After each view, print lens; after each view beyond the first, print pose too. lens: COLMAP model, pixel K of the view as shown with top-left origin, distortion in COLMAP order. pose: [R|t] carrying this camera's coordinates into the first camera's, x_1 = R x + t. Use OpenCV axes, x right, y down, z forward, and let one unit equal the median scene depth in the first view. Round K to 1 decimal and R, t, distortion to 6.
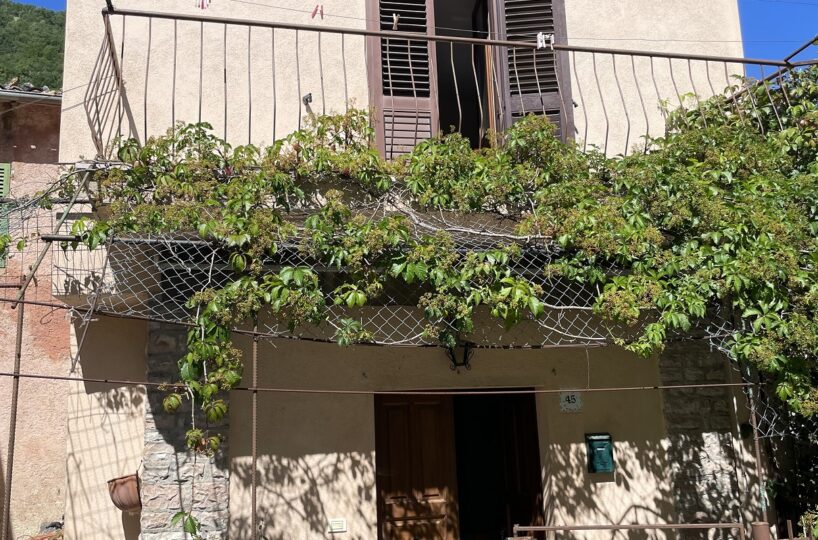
lens RADIAL K [[803.8, 0, 409.0], [0, 803.8, 270.0], [0, 0, 1]] dist [0.142980, -0.344046]
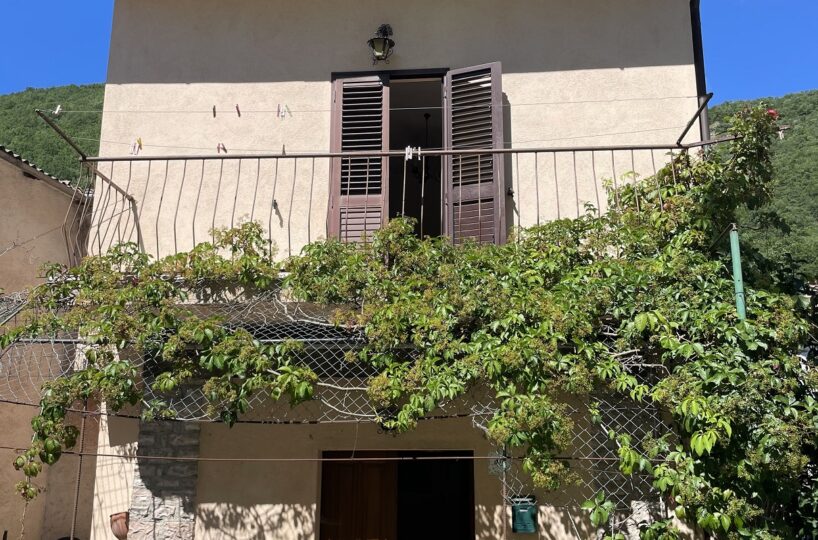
lens RADIAL K [[803.8, 0, 409.0], [0, 803.8, 270.0], [0, 0, 1]] dist [0.142980, -0.344046]
pose [[0.955113, -0.035587, -0.294096, 0.446620], [0.018784, 0.998036, -0.059762, -0.039845], [0.295645, 0.051555, 0.953906, -0.091298]]
